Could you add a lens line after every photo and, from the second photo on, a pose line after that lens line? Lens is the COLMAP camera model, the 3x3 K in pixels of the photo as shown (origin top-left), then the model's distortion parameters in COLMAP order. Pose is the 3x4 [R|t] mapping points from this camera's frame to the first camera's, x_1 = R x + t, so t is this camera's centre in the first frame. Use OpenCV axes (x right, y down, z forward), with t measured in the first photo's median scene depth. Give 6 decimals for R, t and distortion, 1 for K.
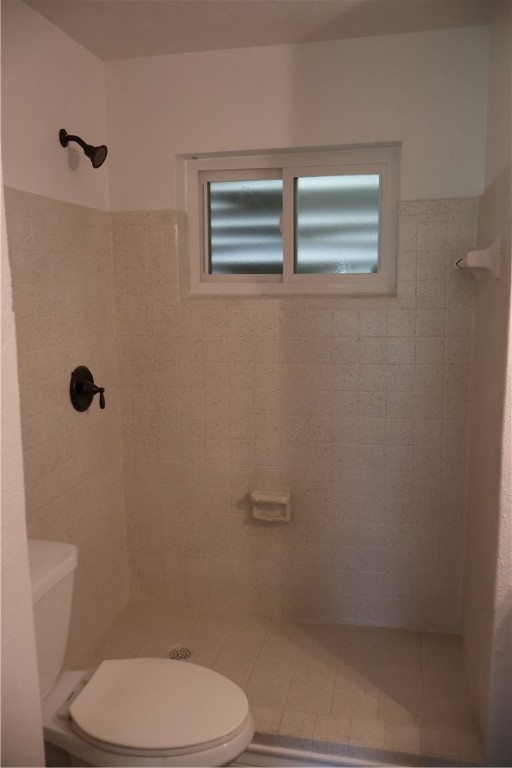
lens RADIAL K [[629.9, 0, 253.3], [0, 629.9, 373.2], [0, 0, 1]] dist [-0.002008, -0.000195]
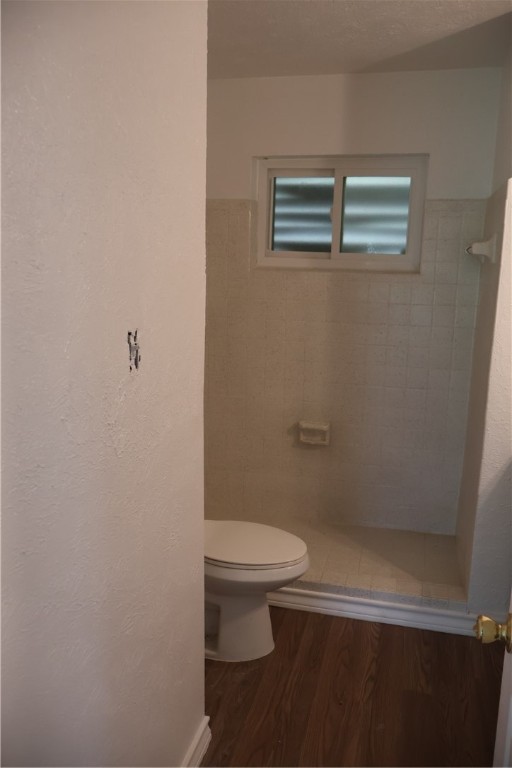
lens RADIAL K [[629.9, 0, 253.3], [0, 629.9, 373.2], [0, 0, 1]] dist [-0.002008, -0.000195]
pose [[0.998976, 0.038794, -0.023277, -0.071546], [-0.037689, 0.998223, 0.046166, 0.033756], [0.025026, -0.045242, 0.998663, -0.290419]]
